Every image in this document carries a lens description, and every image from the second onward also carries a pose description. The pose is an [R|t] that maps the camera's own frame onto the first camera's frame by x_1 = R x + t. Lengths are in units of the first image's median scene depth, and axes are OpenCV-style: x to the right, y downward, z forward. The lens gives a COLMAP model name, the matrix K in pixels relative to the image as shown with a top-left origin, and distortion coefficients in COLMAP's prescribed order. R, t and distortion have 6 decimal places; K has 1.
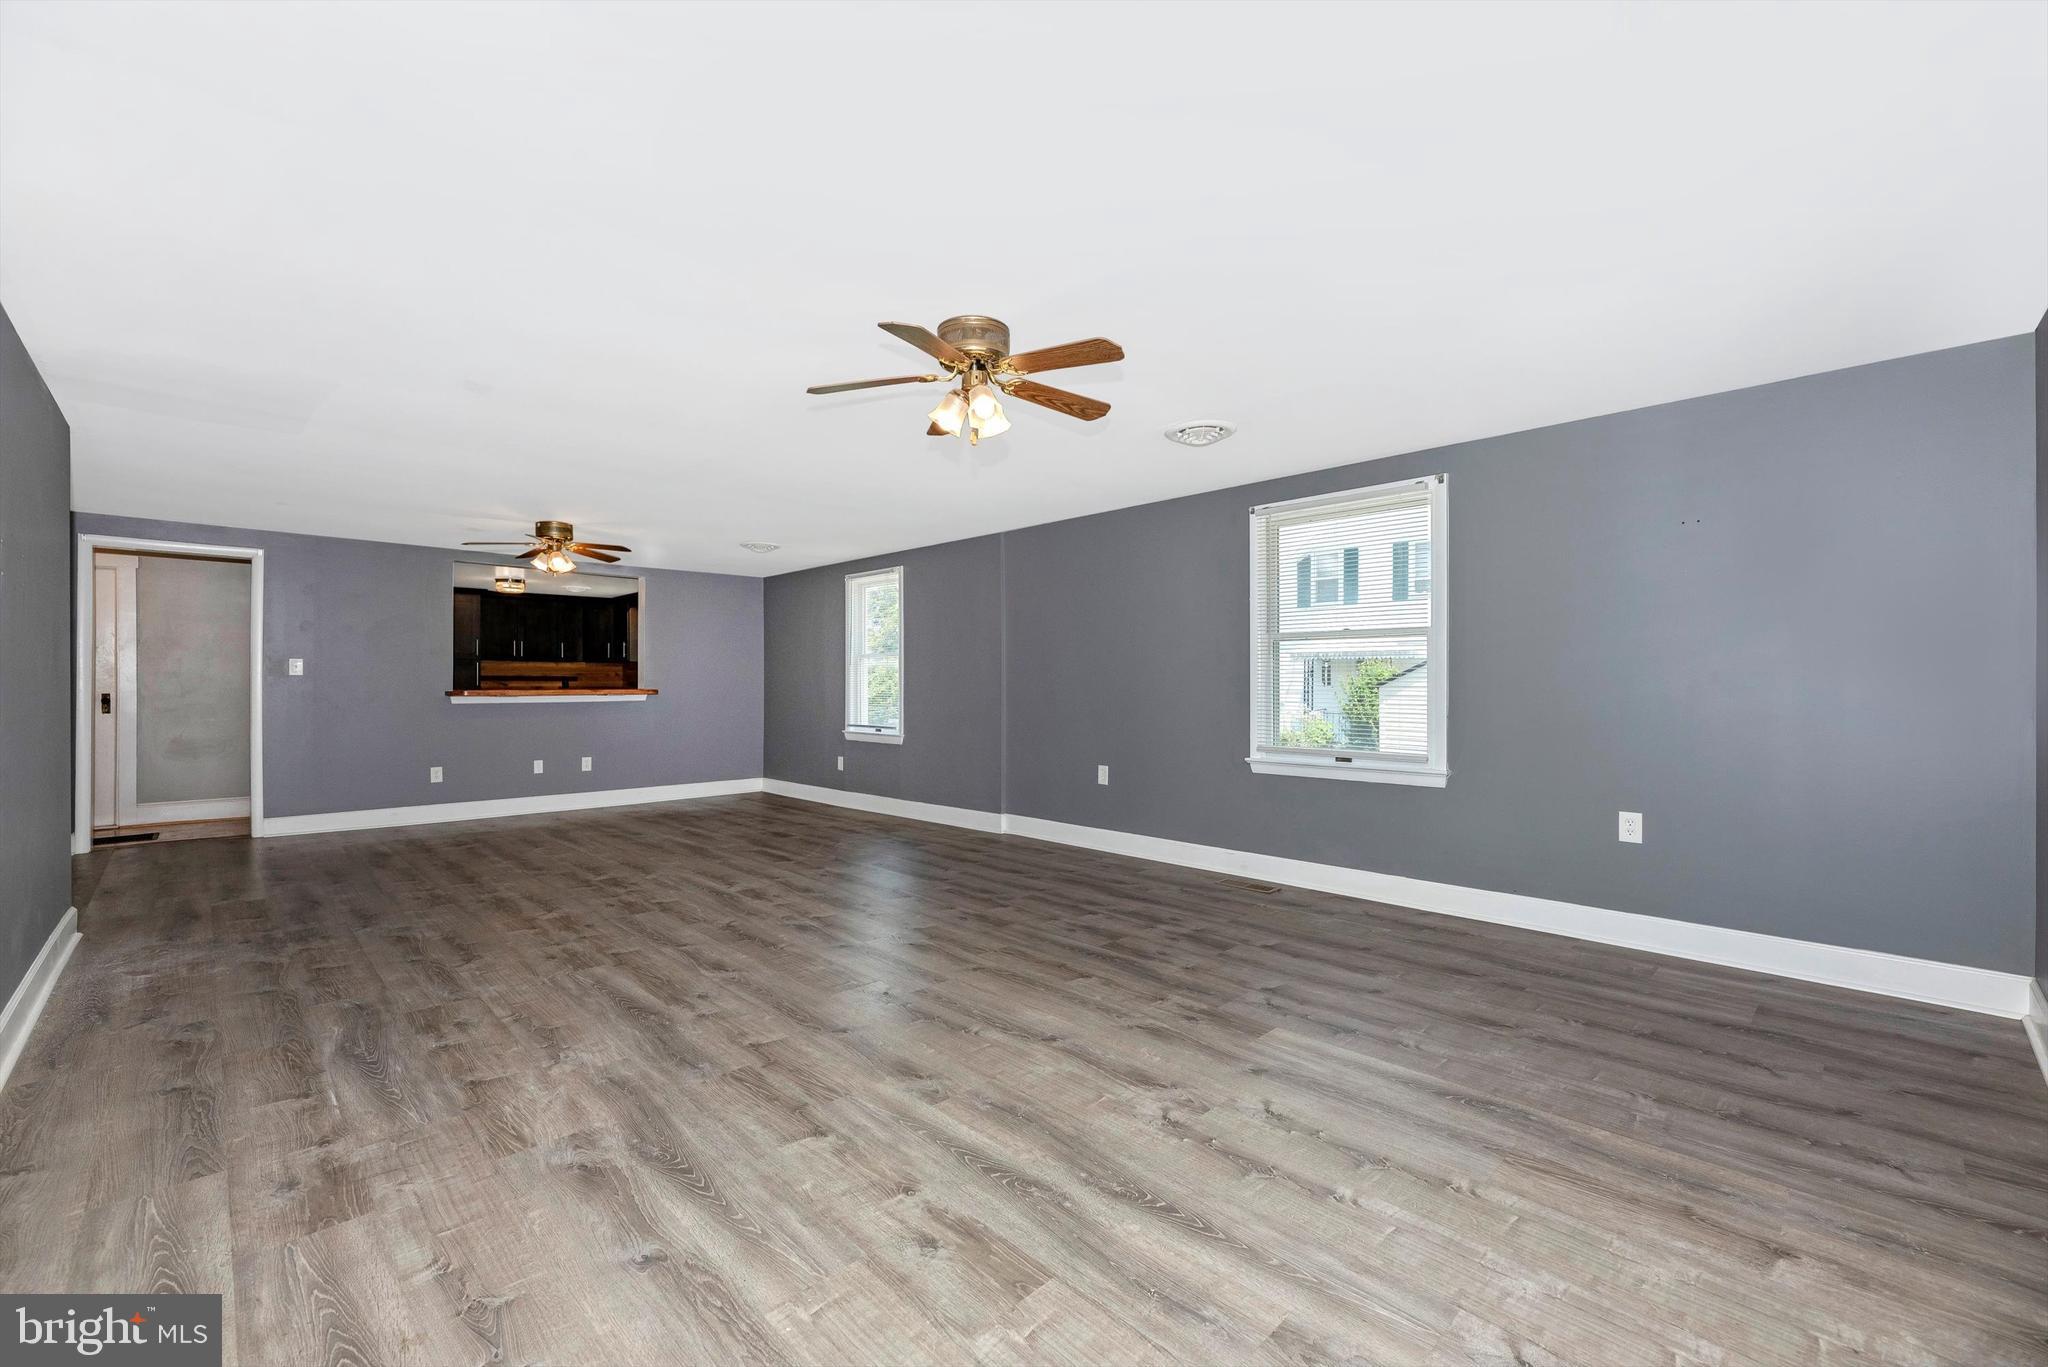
lens RADIAL K [[846.8, 0, 1028.3], [0, 846.8, 682.3], [0, 0, 1]] dist [-0.007364, 0.000269]
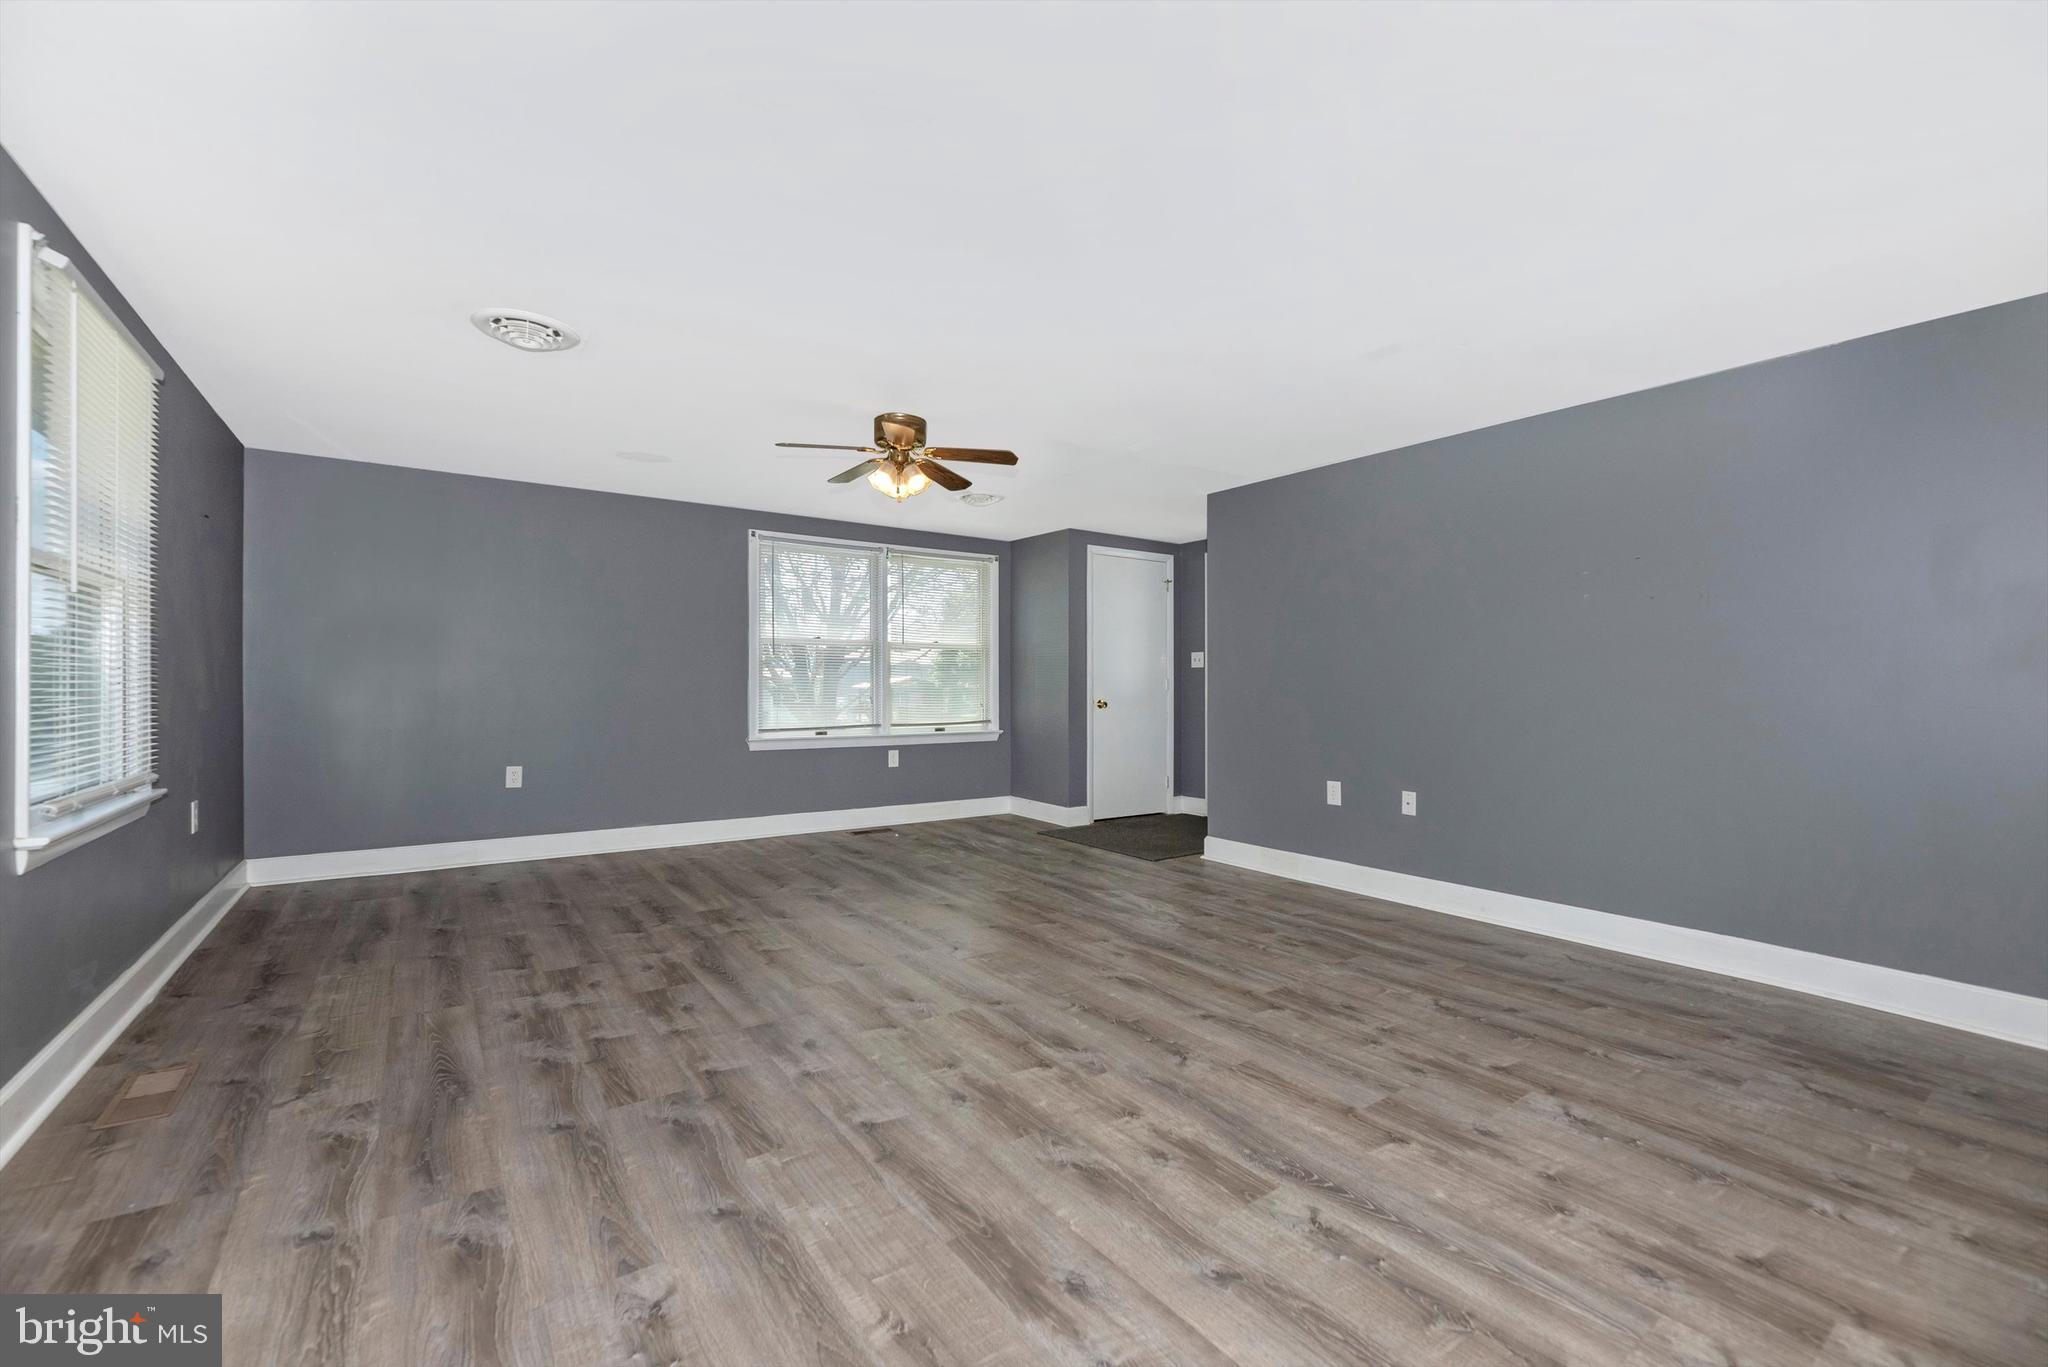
lens RADIAL K [[846.8, 0, 1028.3], [0, 846.8, 682.3], [0, 0, 1]] dist [-0.007364, 0.000269]
pose [[-0.988043, -0.003751, 0.154132, -0.249533], [-0.004807, 0.999967, -0.006477, 0.013133], [-0.154103, -0.007141, -0.988029, 1.203854]]
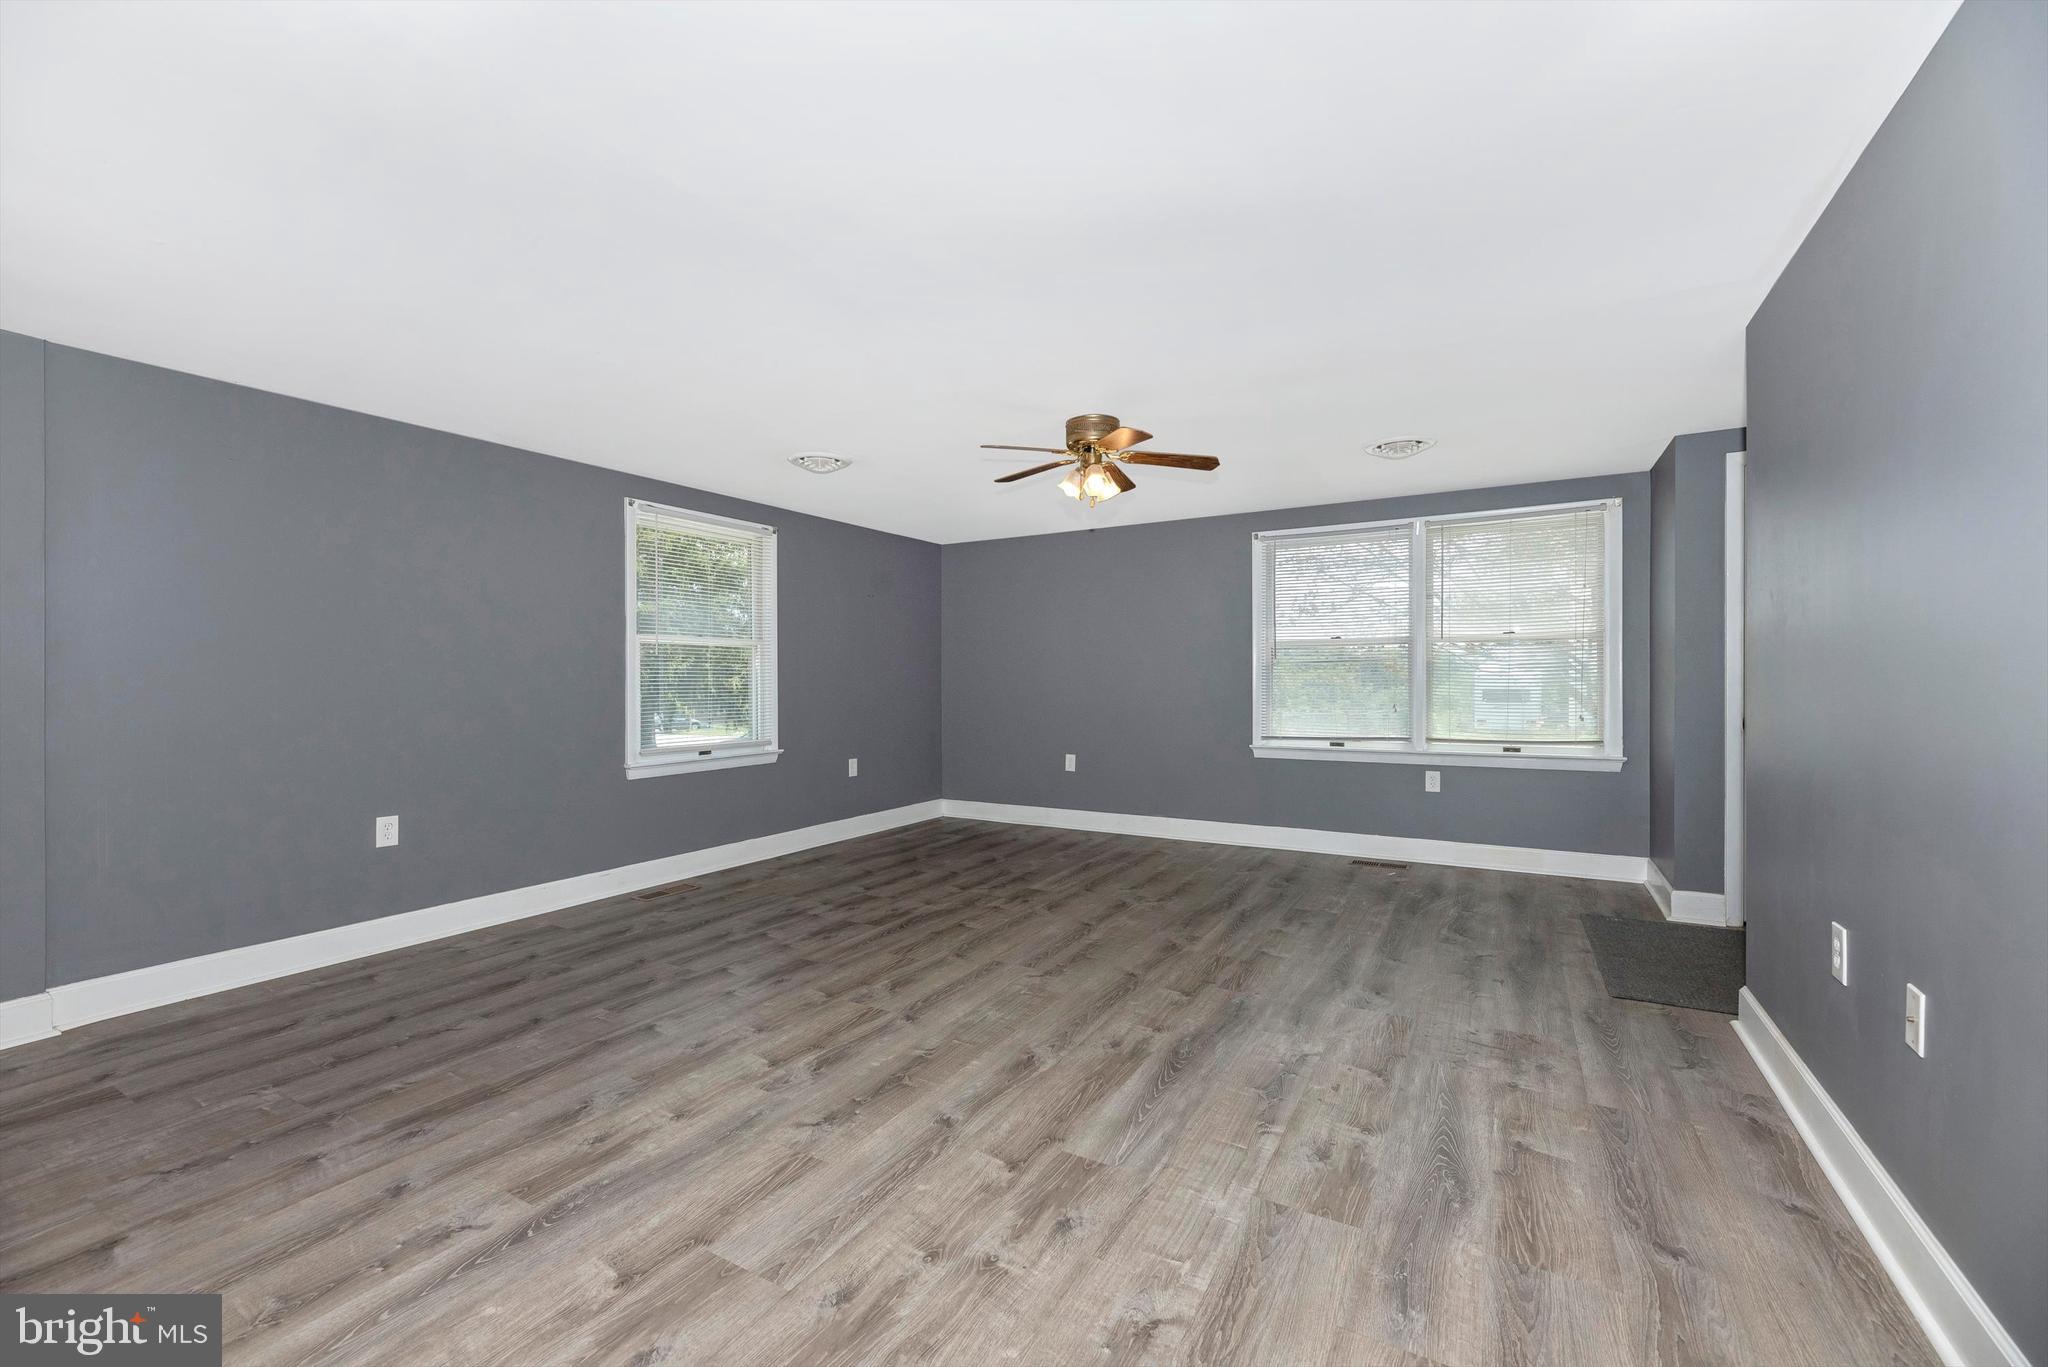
lens RADIAL K [[842.3, 0, 1017.1], [0, 842.3, 682.3], [0, 0, 1]] dist [-0.003221, 0.000133]
pose [[-0.265413, -0.001224, 0.964134, -0.679841], [0.002182, 0.999996, 0.001870, -0.001919], [-0.964132, 0.002600, -0.265409, 0.754430]]
